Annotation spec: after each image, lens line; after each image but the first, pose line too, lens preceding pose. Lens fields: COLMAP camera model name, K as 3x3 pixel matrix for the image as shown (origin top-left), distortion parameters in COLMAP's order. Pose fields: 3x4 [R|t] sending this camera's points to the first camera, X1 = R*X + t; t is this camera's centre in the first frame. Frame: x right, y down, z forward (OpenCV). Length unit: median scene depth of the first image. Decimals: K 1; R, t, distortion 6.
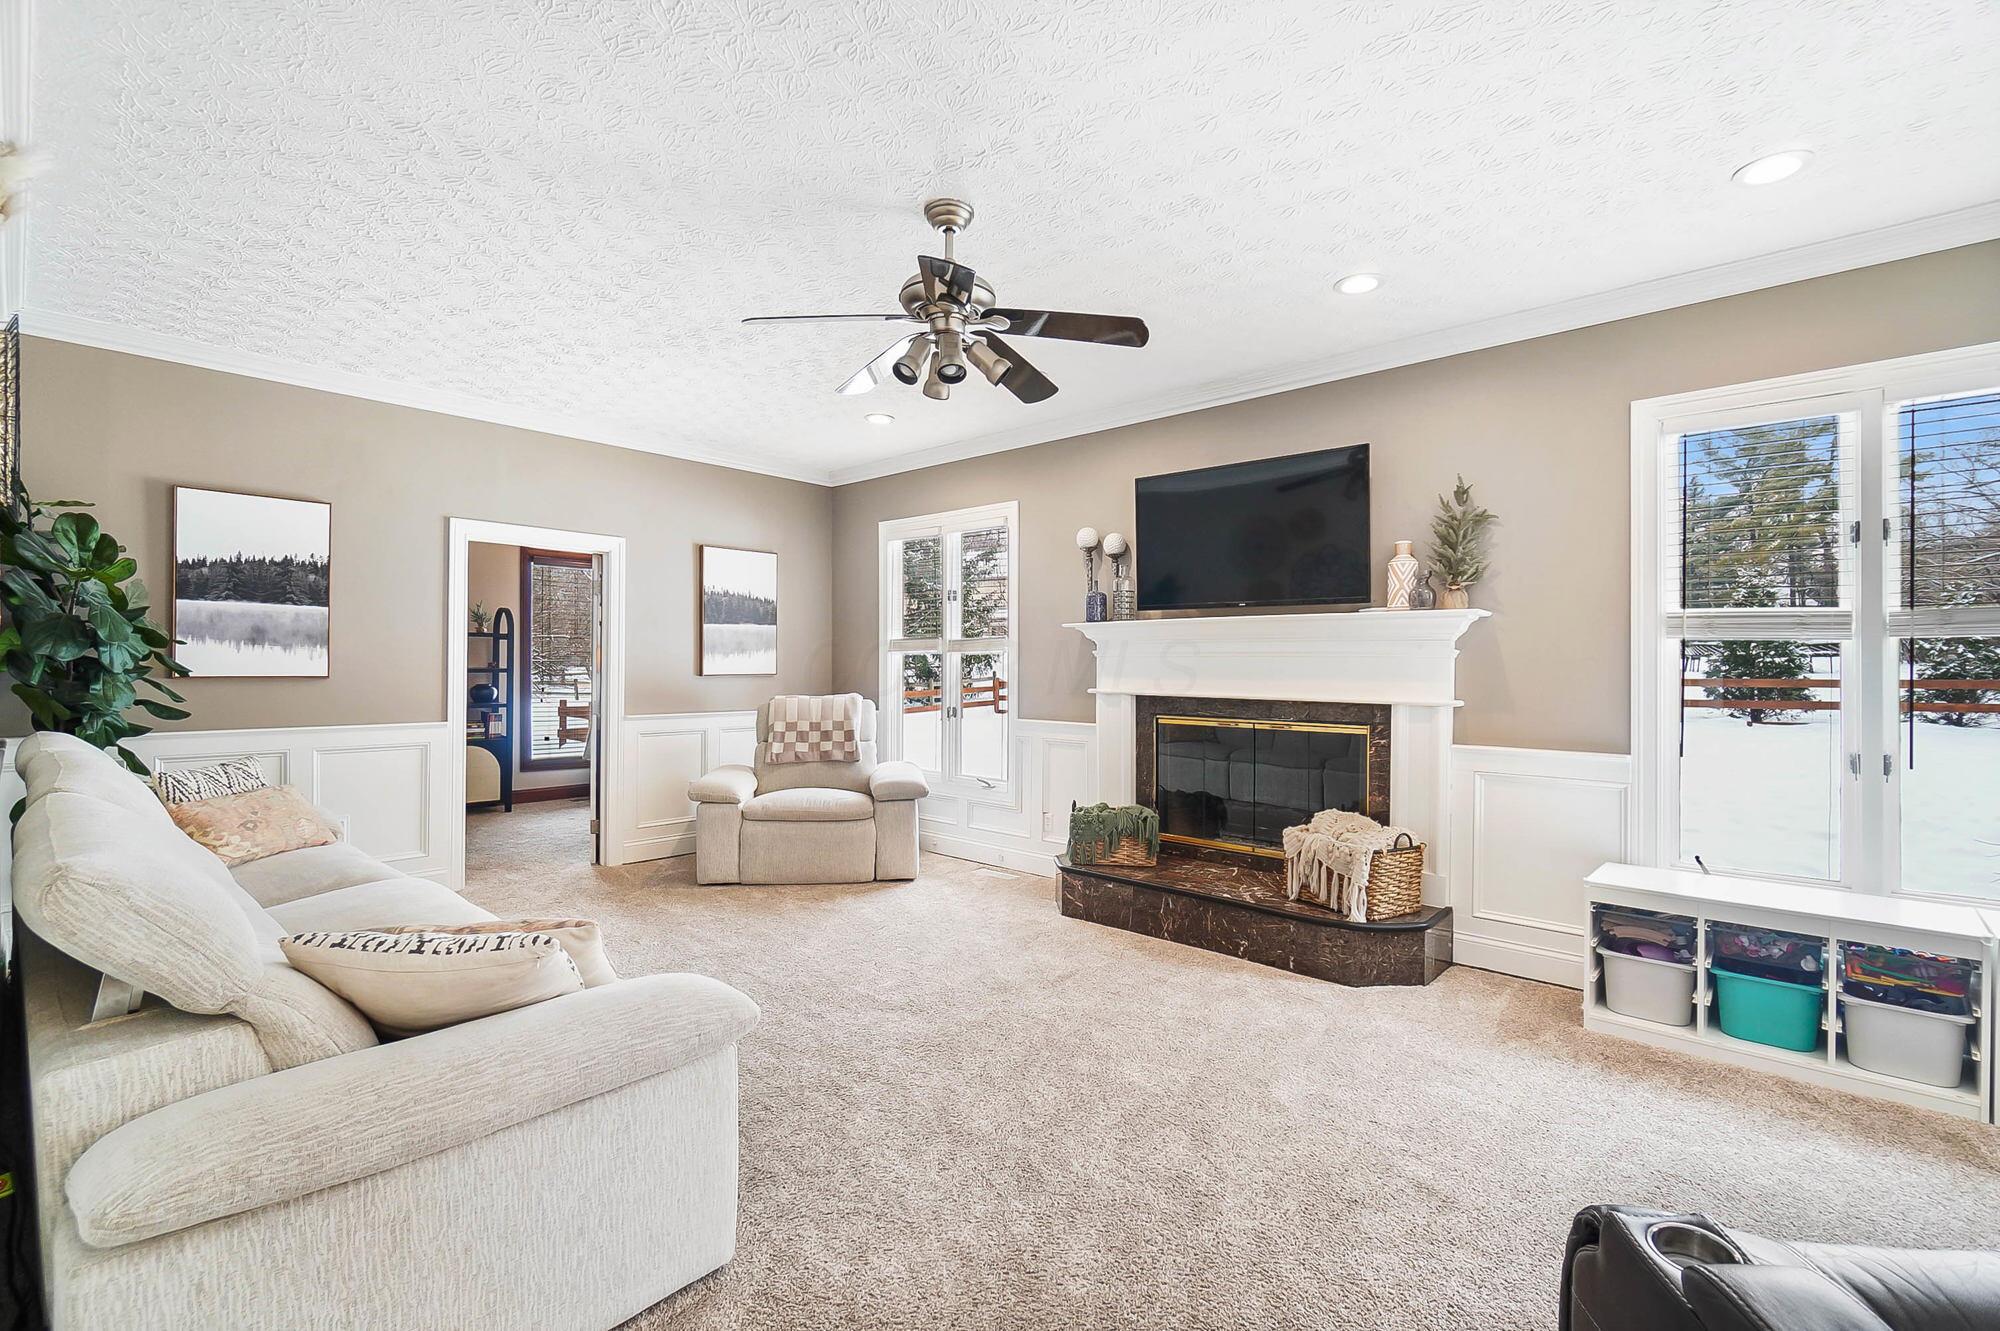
lens RADIAL K [[875.2, 0, 994.4], [0, 875.2, 668.2], [0, 0, 1]] dist [-0.013734, 0.000032]
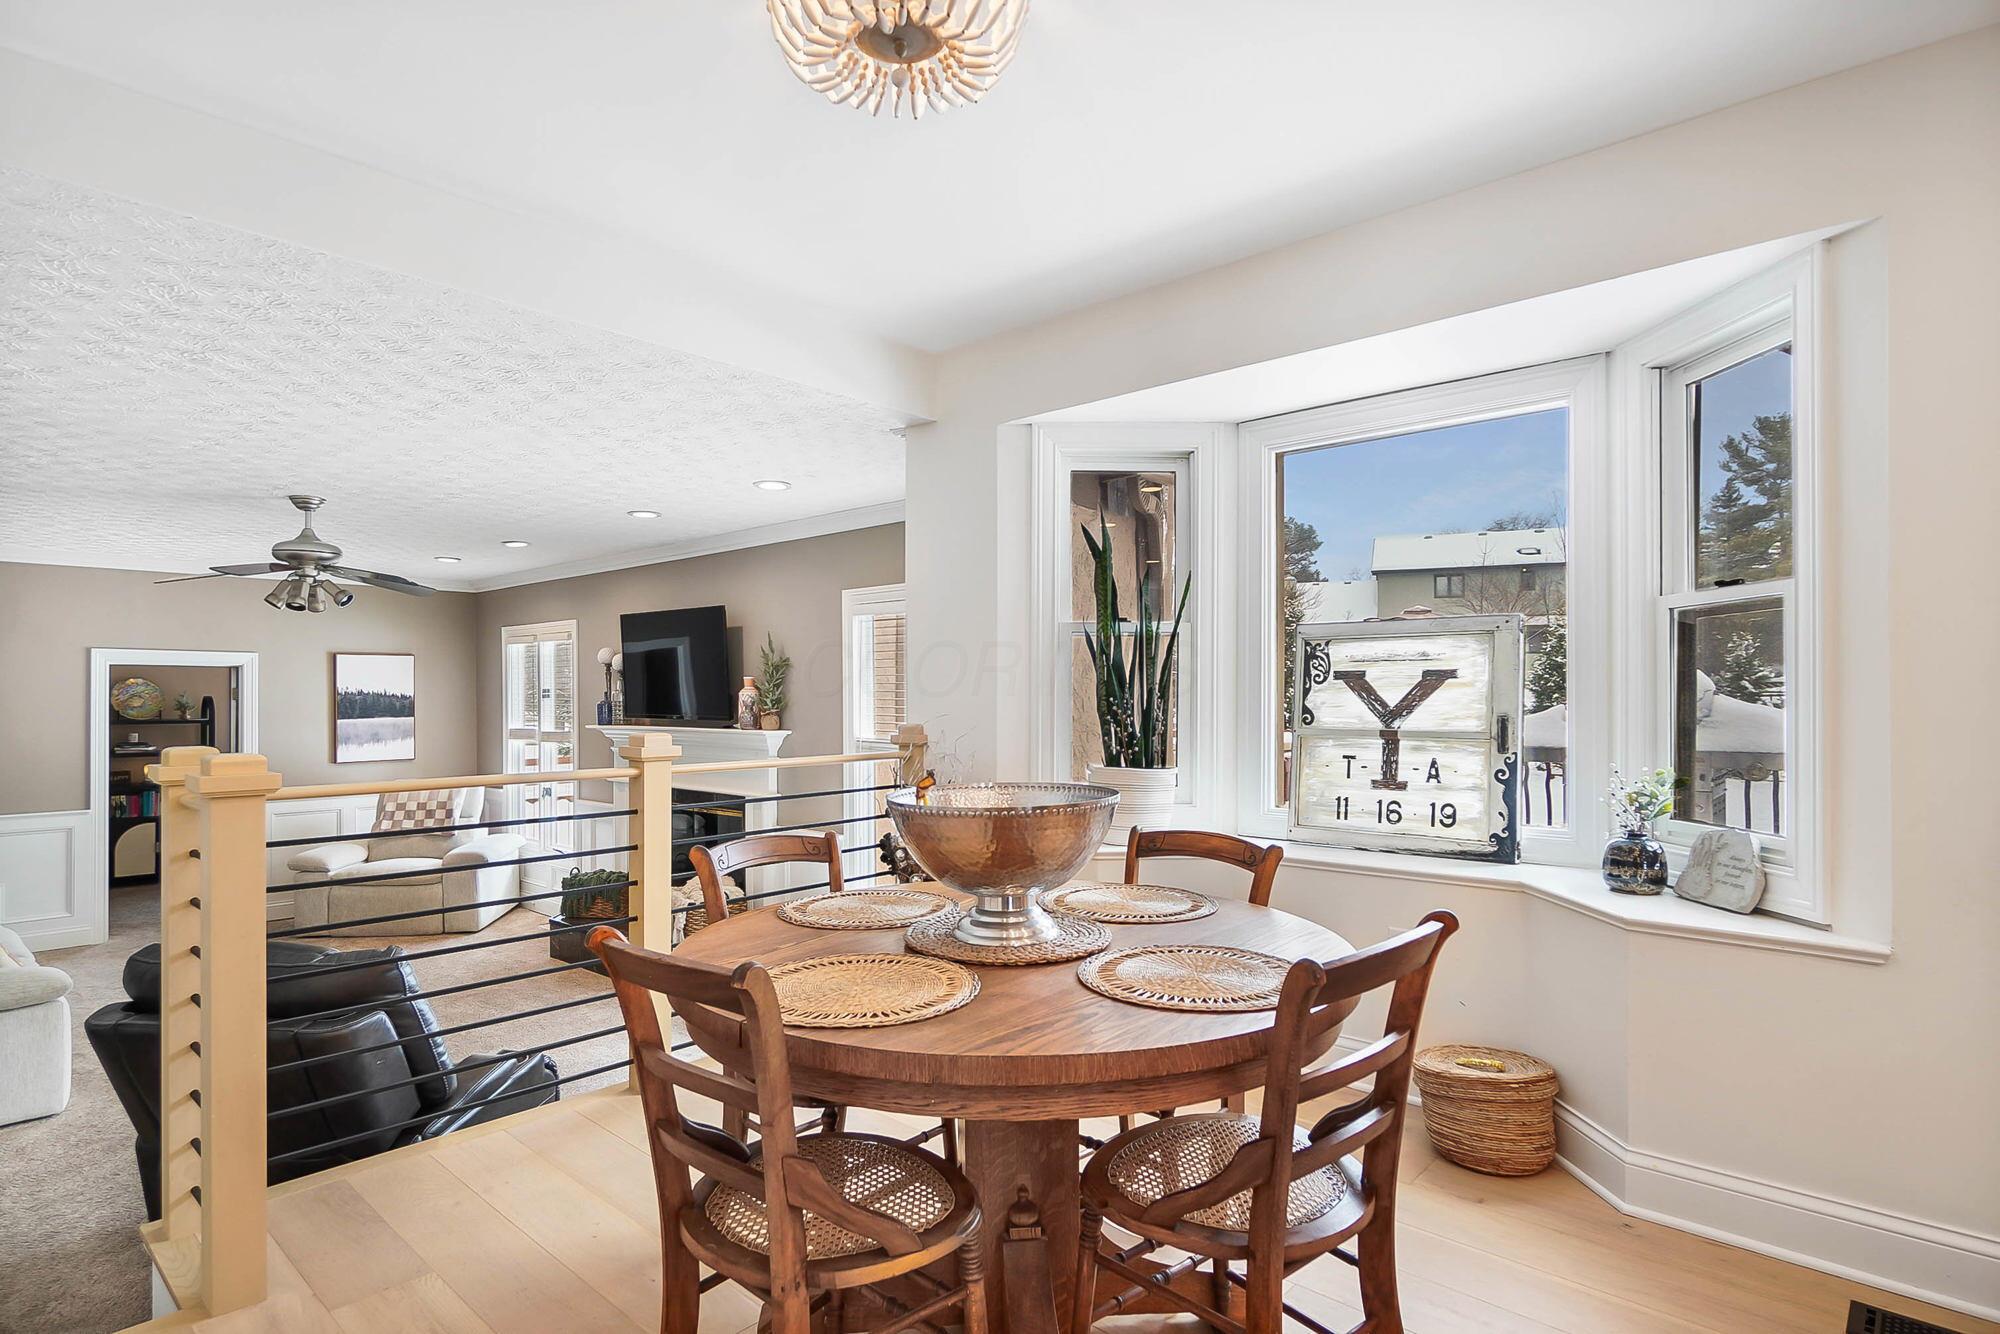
lens RADIAL K [[1053.2, 0, 986.0], [0, 1053.2, 688.0], [0, 0, 1]] dist [-0.001433, -0.000954]
pose [[0.999903, -0.009186, -0.010423, 0.773479], [0.009085, 0.999912, -0.009709, -0.098529], [0.010511, 0.009614, 0.999899, -0.577337]]
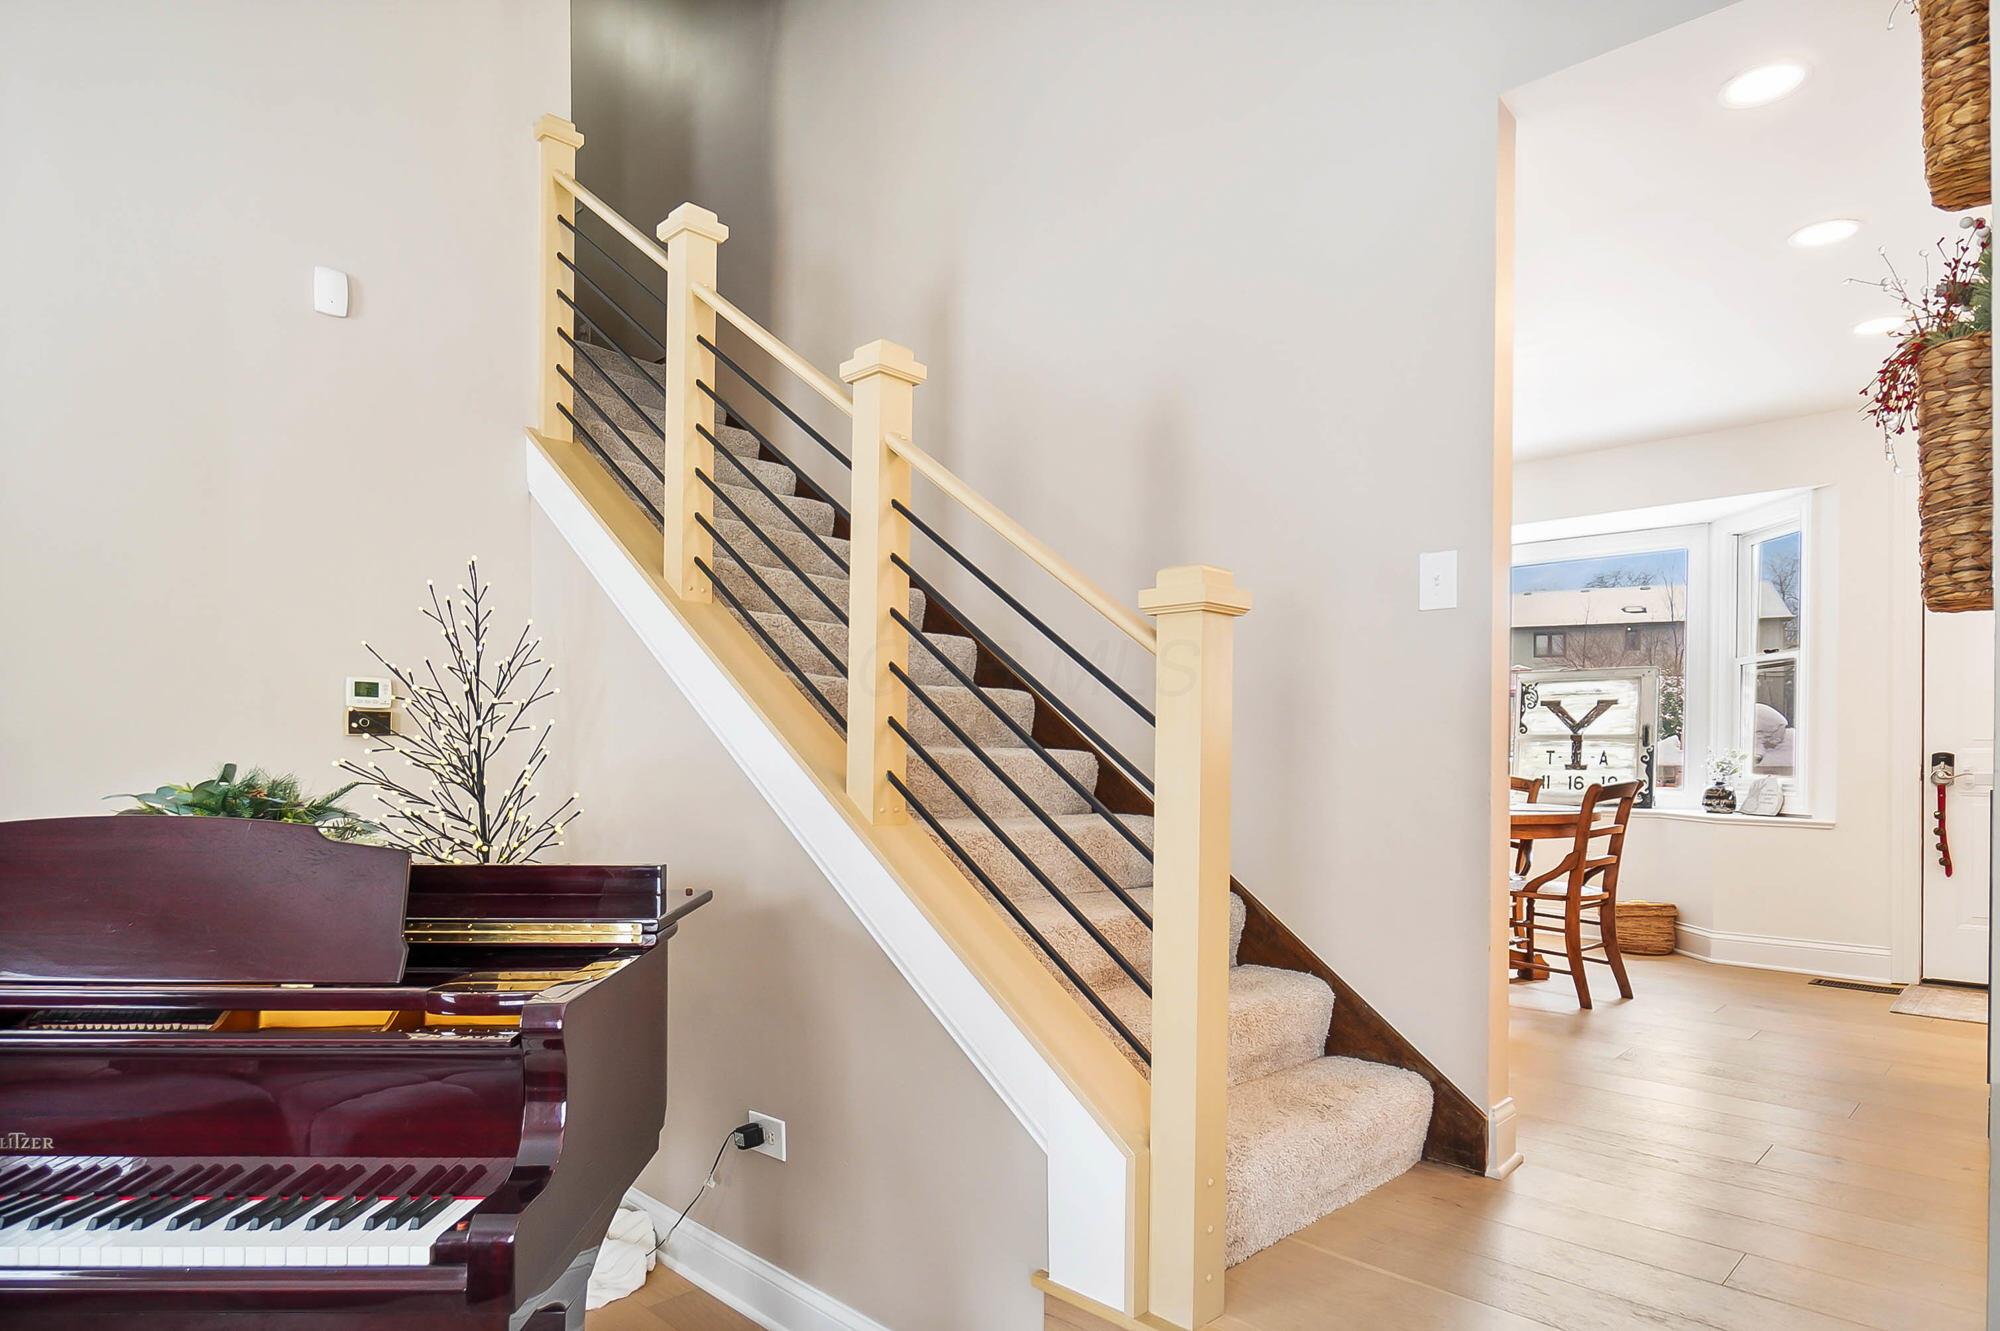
lens RADIAL K [[1149.0, 0, 988.7], [0, 1149.0, 754.5], [0, 0, 1]] dist [-0.000647, -0.001791]
pose [[0.999127, 0.002521, -0.041703, 0.397523], [-0.002782, 0.999977, -0.006193, -0.038974], [0.041687, 0.006304, 0.999111, -1.247996]]
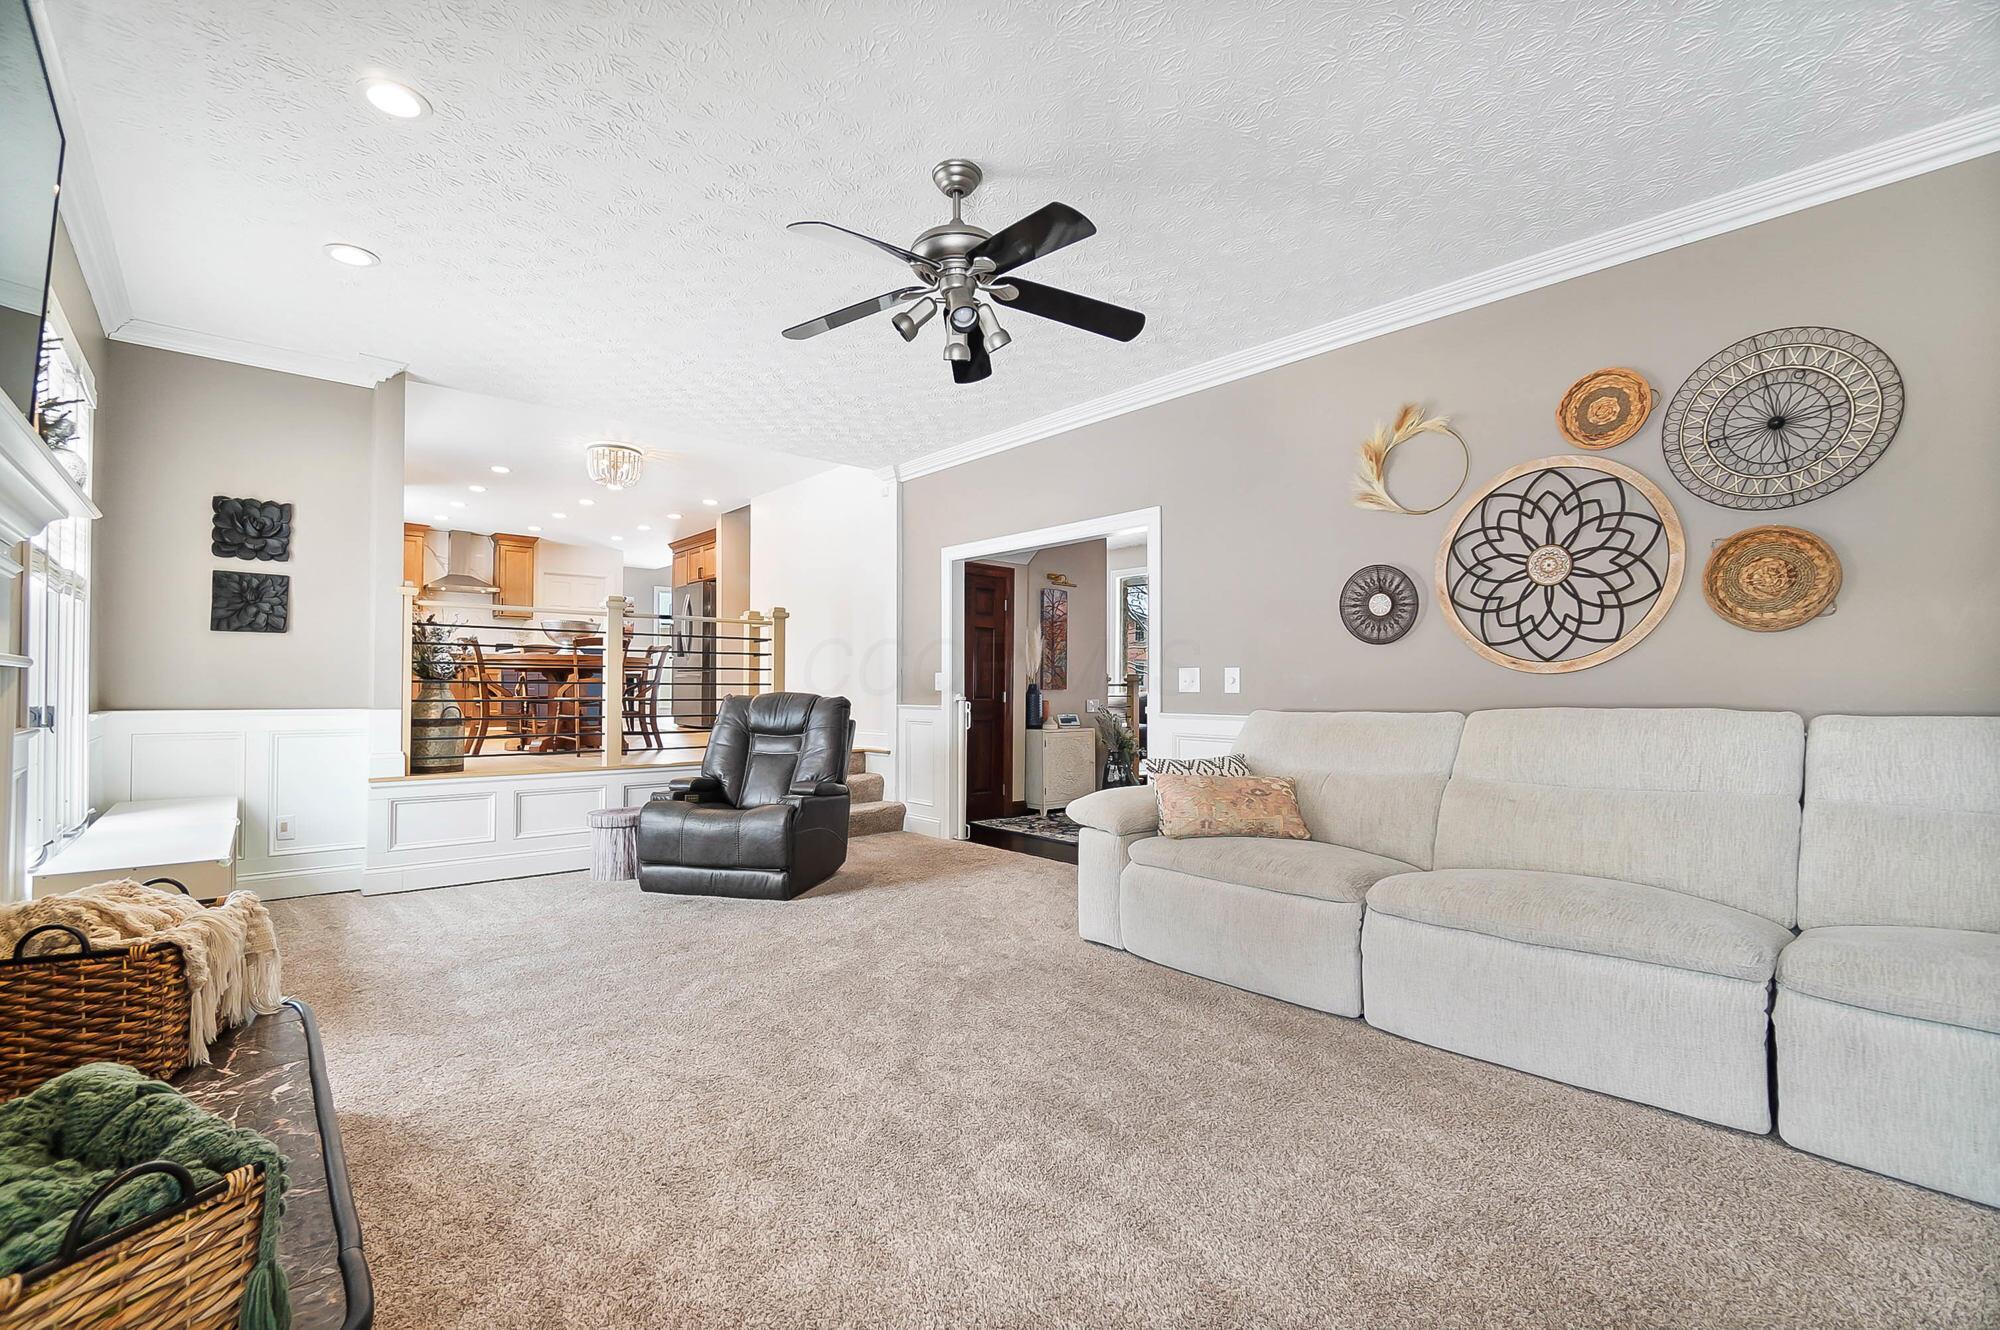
lens RADIAL K [[863.4, 0, 986.6], [0, 863.4, 672.0], [0, 0, 1]] dist [-0.006049, -0.000515]
pose [[-0.992556, -0.009465, 0.121420, -0.134695], [-0.011284, 0.999834, -0.014302, 0.041494], [-0.121264, -0.015565, -0.992498, 1.276893]]
